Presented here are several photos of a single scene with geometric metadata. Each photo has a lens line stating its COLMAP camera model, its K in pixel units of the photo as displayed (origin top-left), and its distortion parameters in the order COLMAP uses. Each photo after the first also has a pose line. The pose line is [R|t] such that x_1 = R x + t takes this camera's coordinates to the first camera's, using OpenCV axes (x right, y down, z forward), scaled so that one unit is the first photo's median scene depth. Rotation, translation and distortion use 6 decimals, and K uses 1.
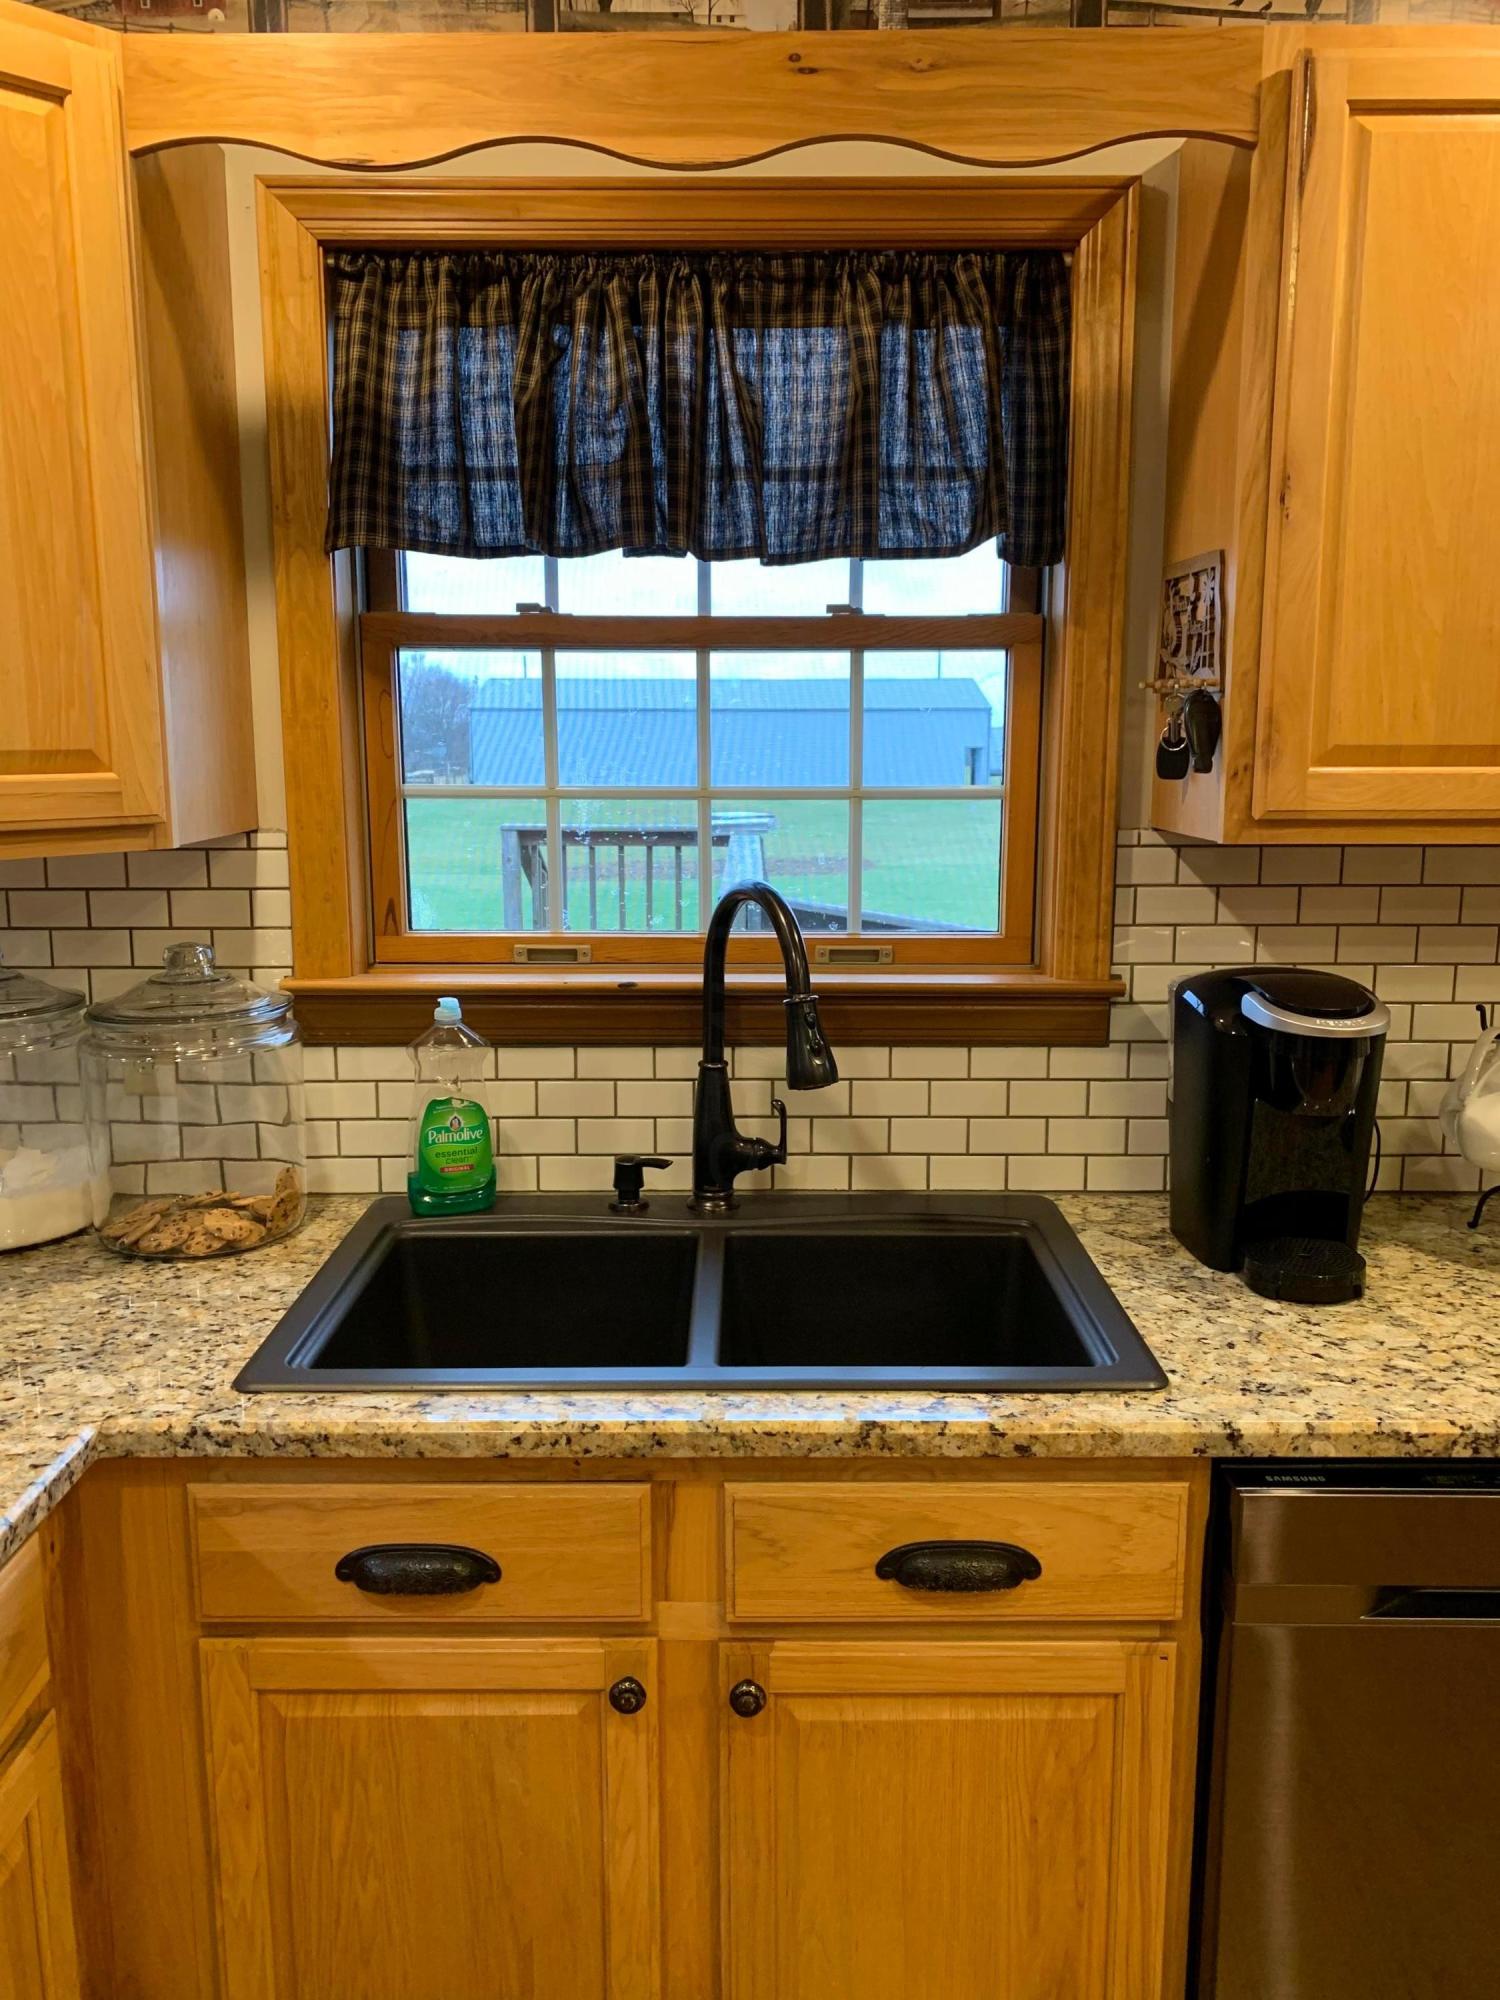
lens RADIAL K [[1526.1, 0, 752.8], [0, 1526.1, 981.0], [0, 0, 1]] dist [0.026871, -0.035242]
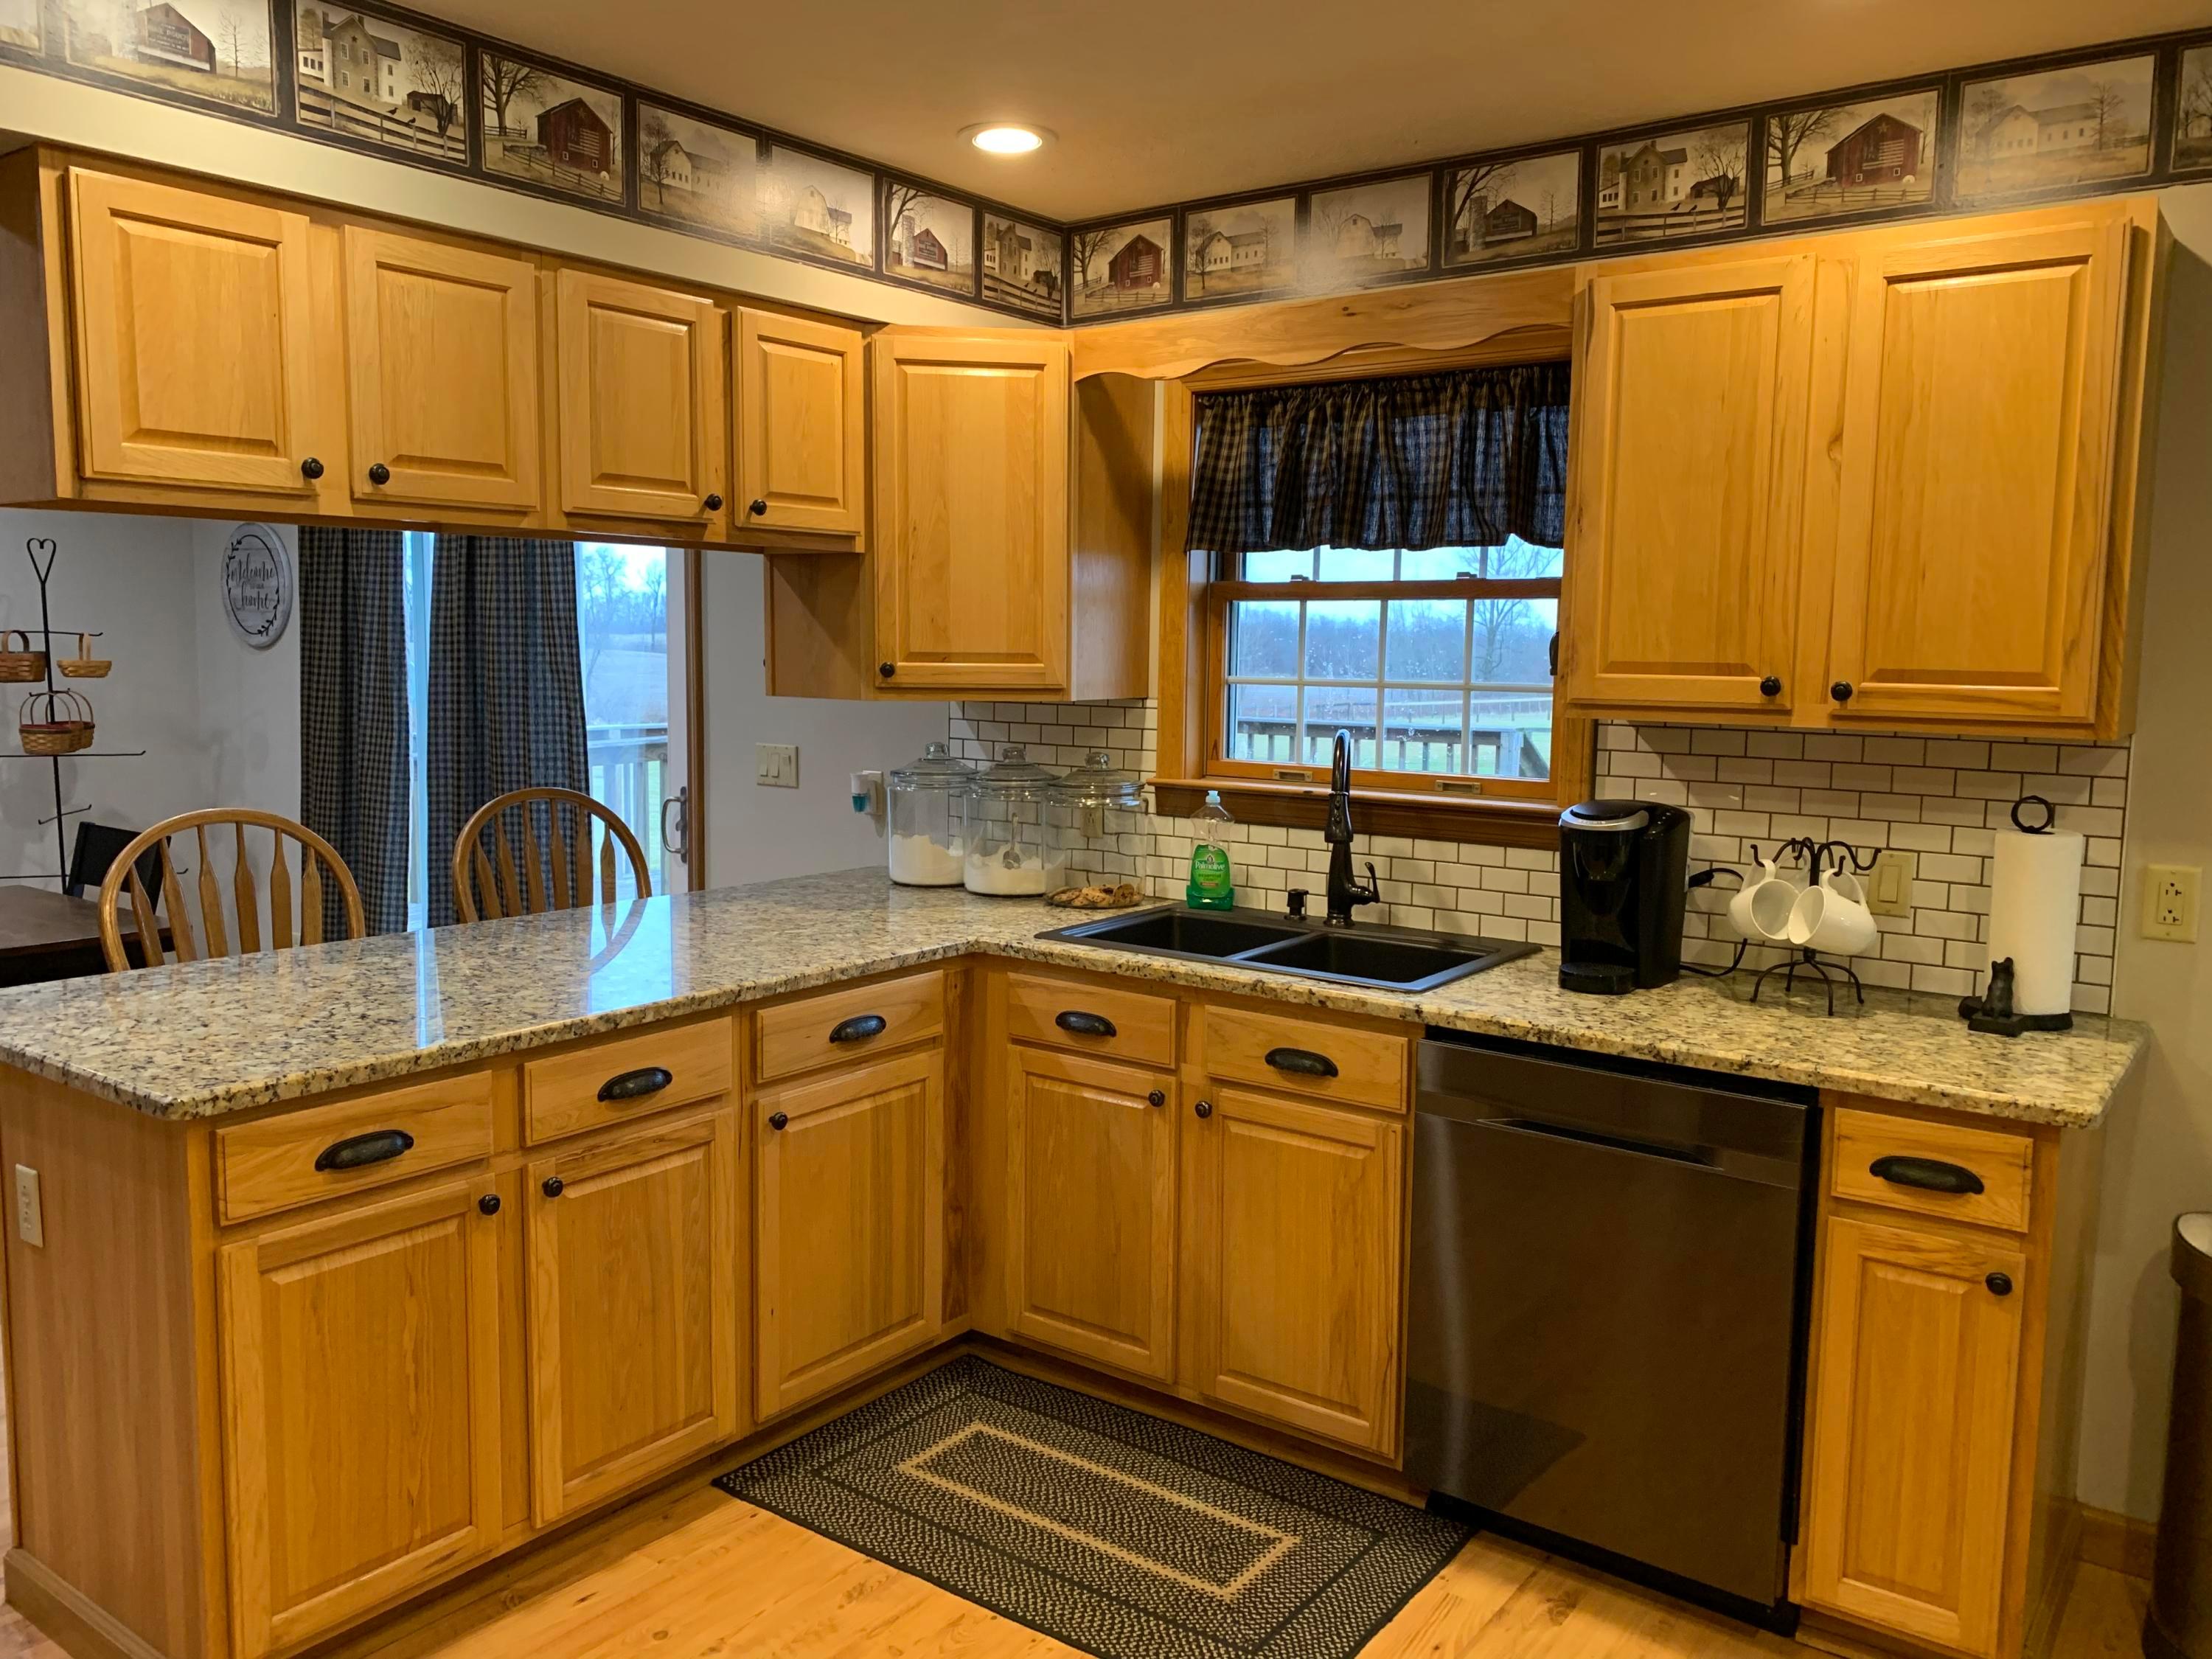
lens RADIAL K [[1687.9, 0, 1091.6], [0, 1687.9, 825.7], [0, 0, 1]] dist [0.026871, -0.035242]
pose [[0.800204, 0.076226, -0.594864, 0.901639], [-0.108582, 0.993912, -0.018704, 0.107545], [0.589816, 0.079559, 0.803609, -0.719170]]
